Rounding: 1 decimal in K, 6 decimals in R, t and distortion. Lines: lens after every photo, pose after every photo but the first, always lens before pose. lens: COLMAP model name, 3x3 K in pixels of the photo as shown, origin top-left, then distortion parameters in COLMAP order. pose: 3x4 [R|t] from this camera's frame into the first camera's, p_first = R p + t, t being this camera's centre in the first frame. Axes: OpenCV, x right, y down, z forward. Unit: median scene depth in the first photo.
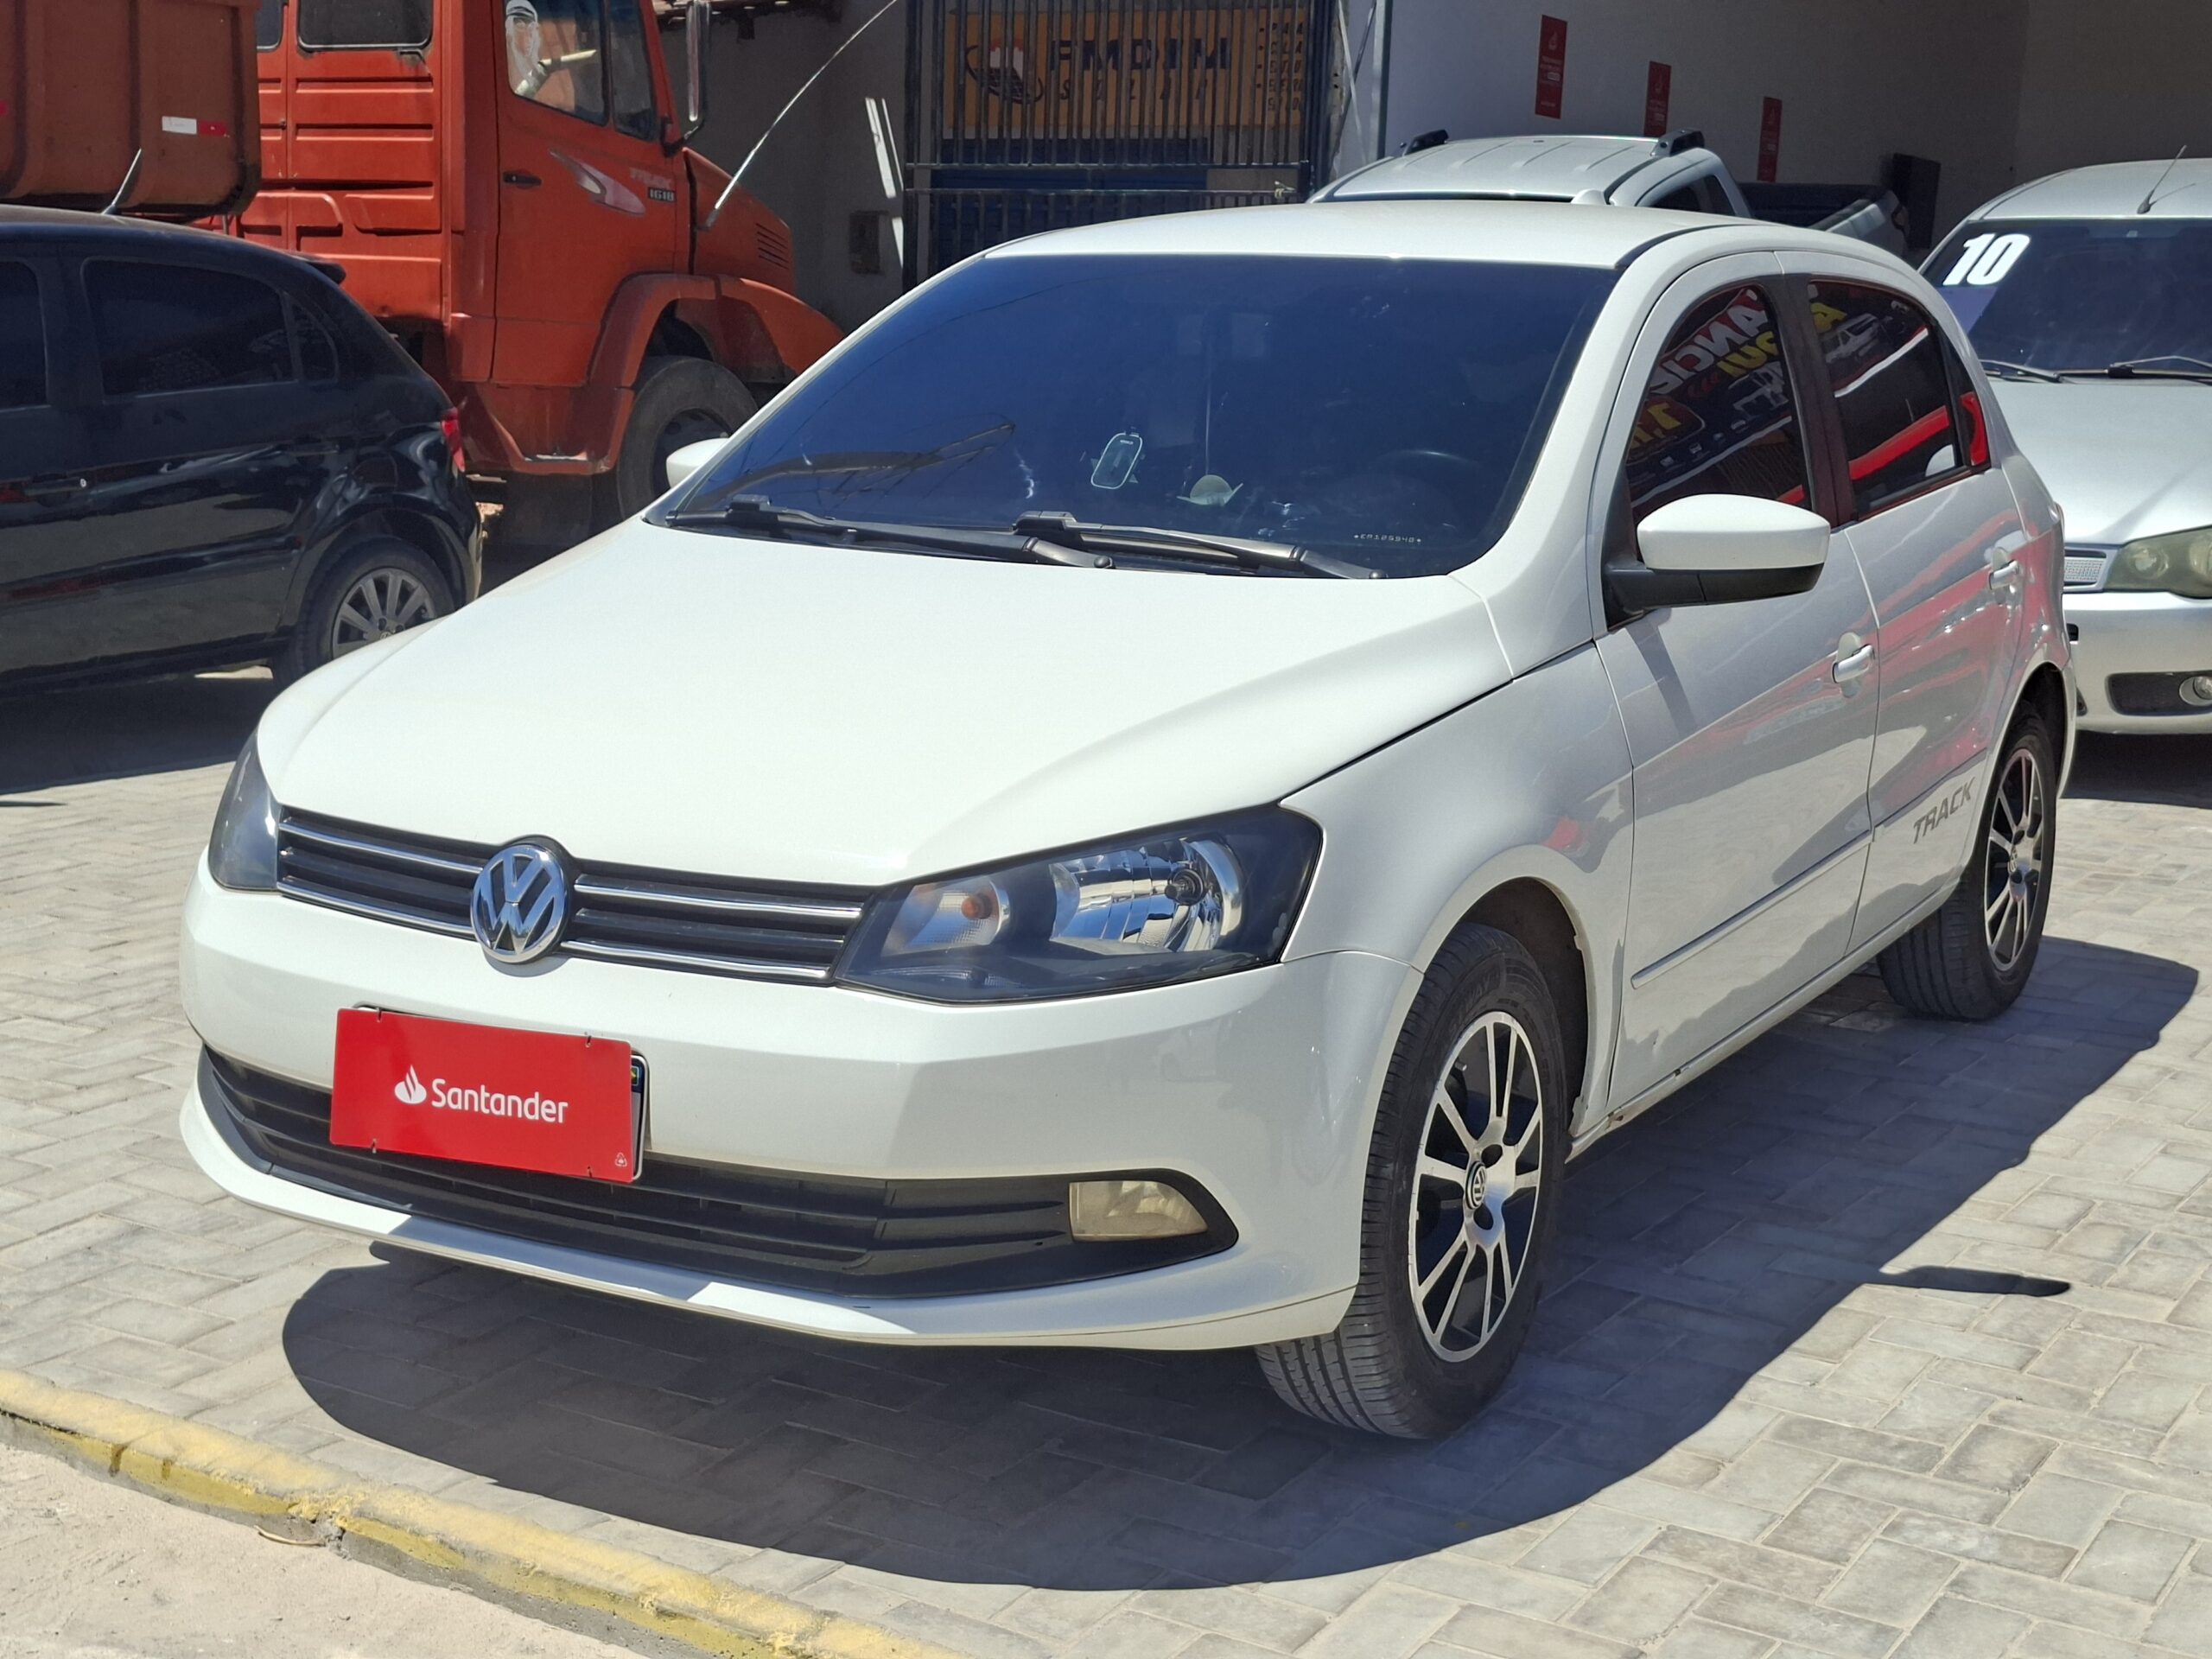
lens RADIAL K [[3047.3, 0, 1133.0], [0, 3047.3, 857.7], [0, 0, 1]] dist [0.187268, -0.419305]
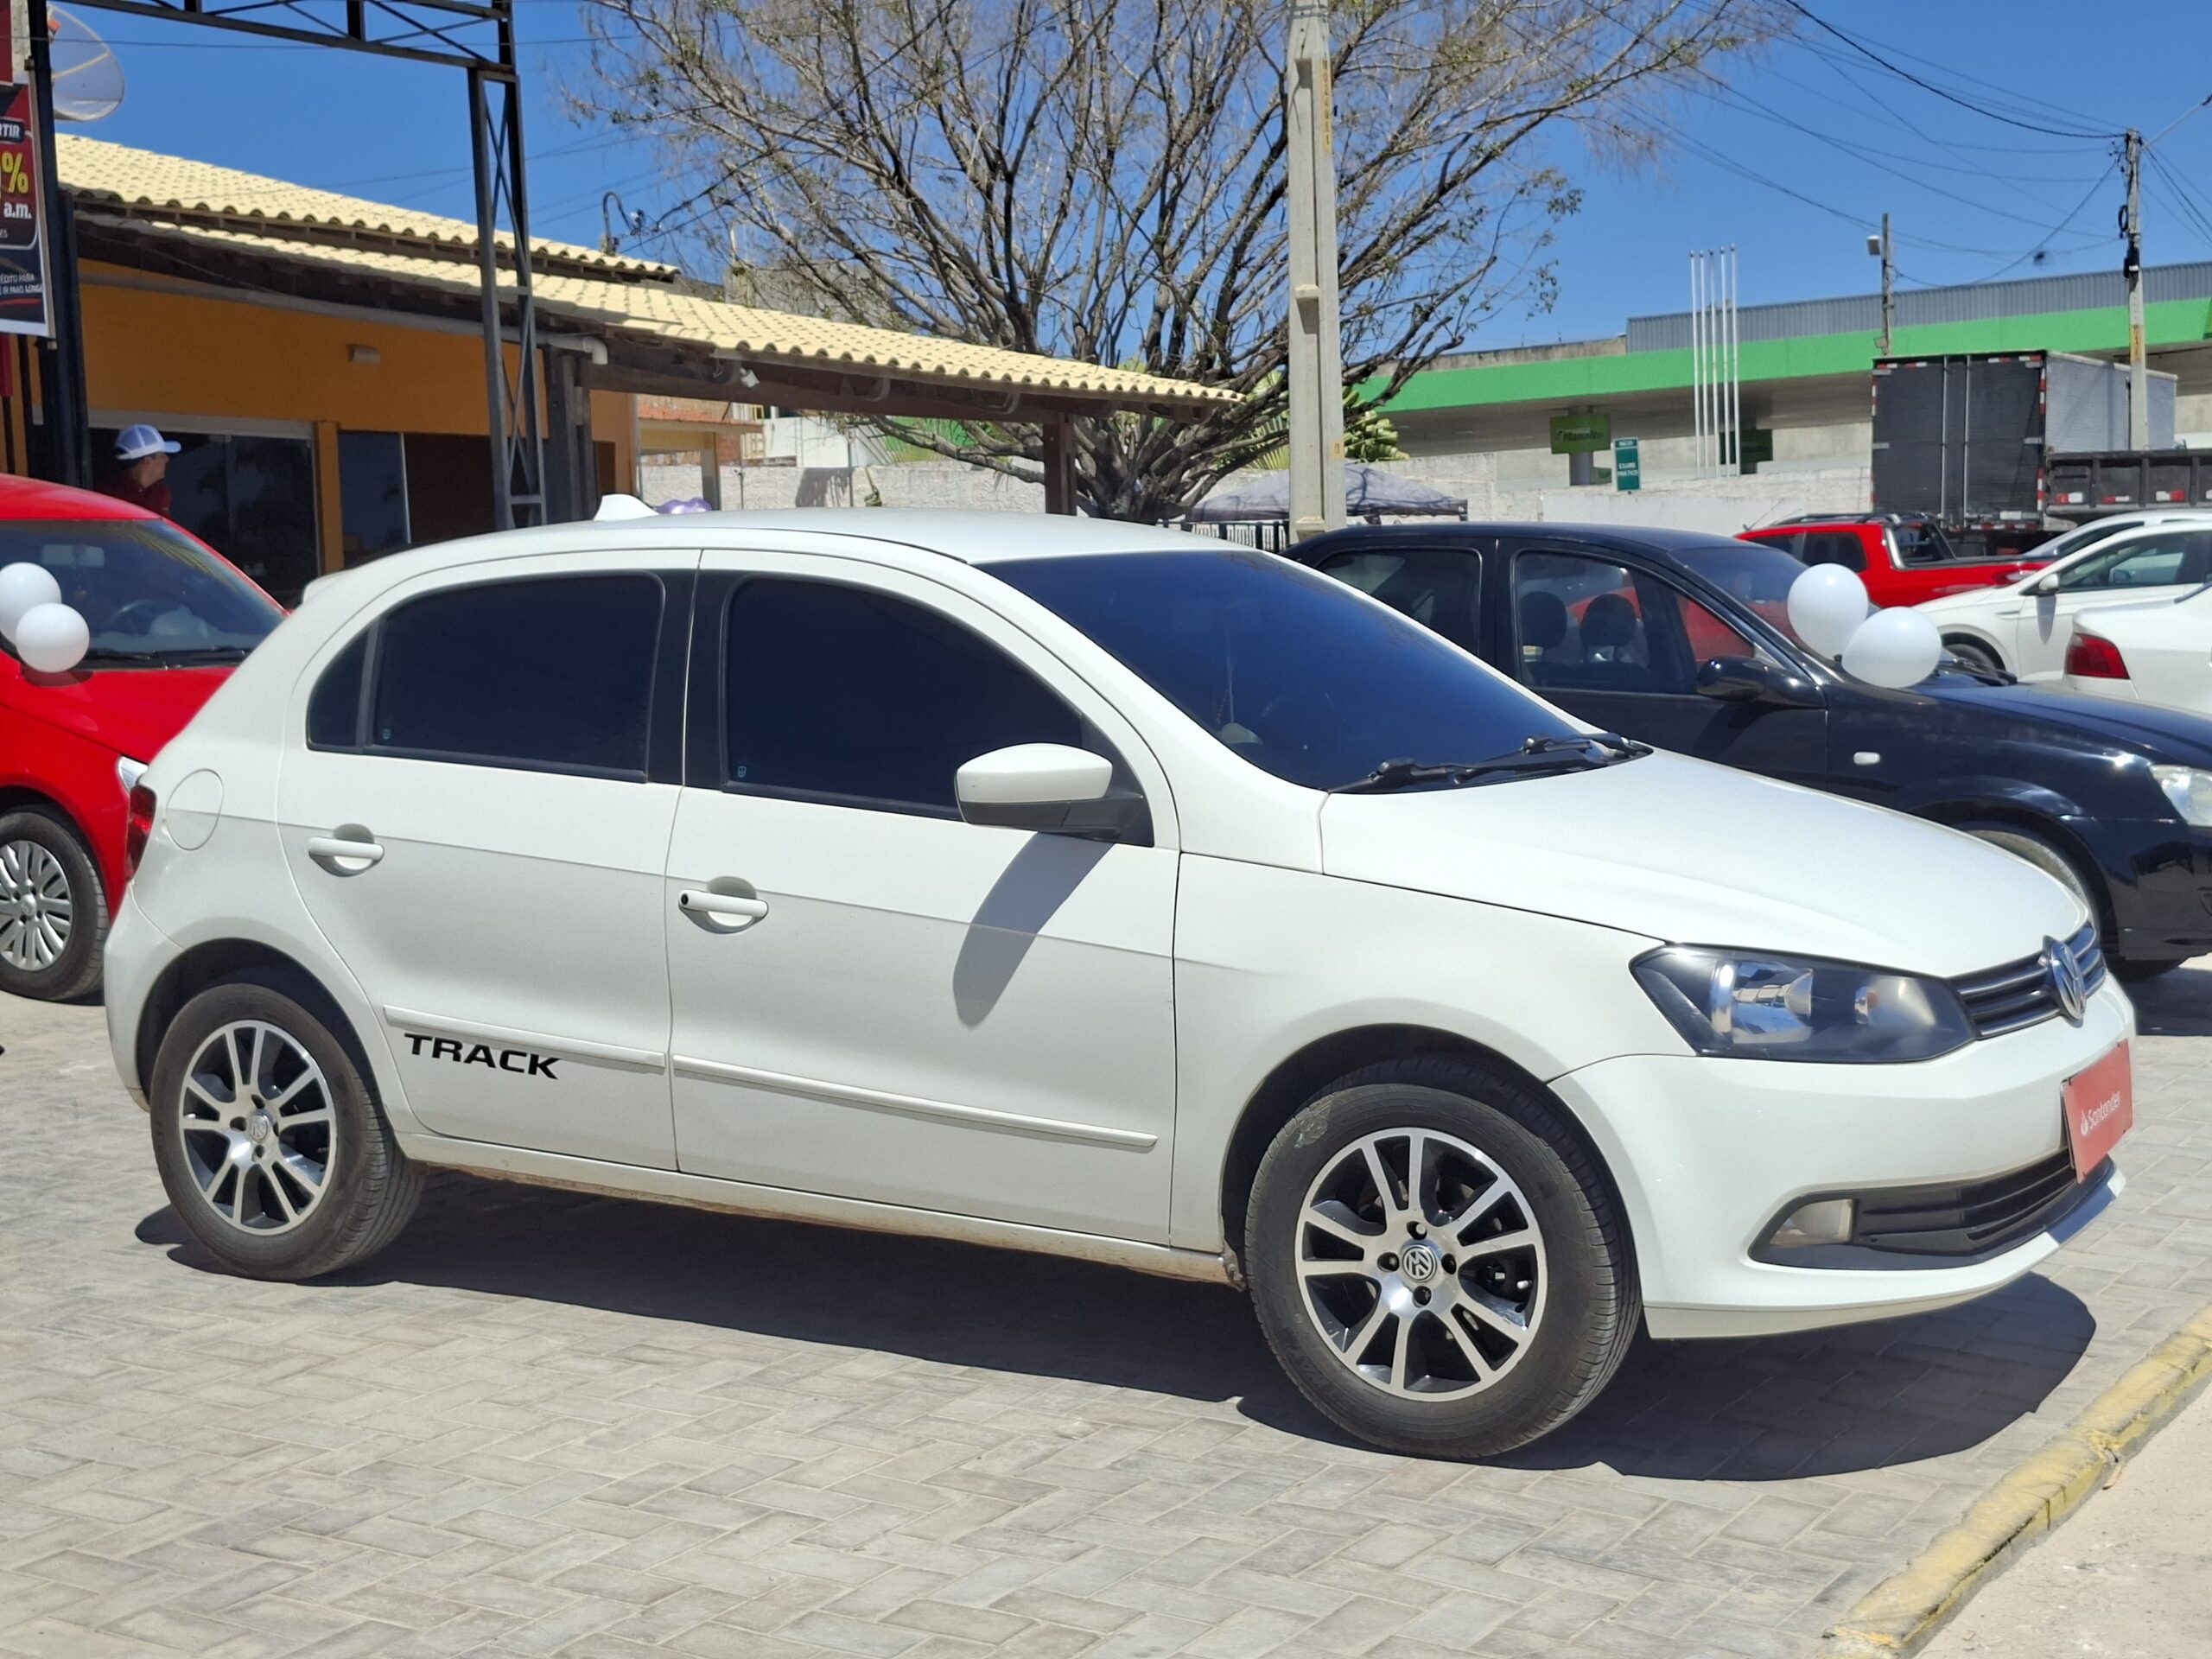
lens RADIAL K [[3028.8, 0, 1154.2], [0, 3028.8, 800.0], [0, 0, 1]] dist [0.178565, -0.344715]
pose [[0.010280, -0.107823, 0.994117, -1.612870], [0.206791, 0.972908, 0.103384, -0.304368], [-0.978331, 0.204512, 0.032298, 1.315418]]
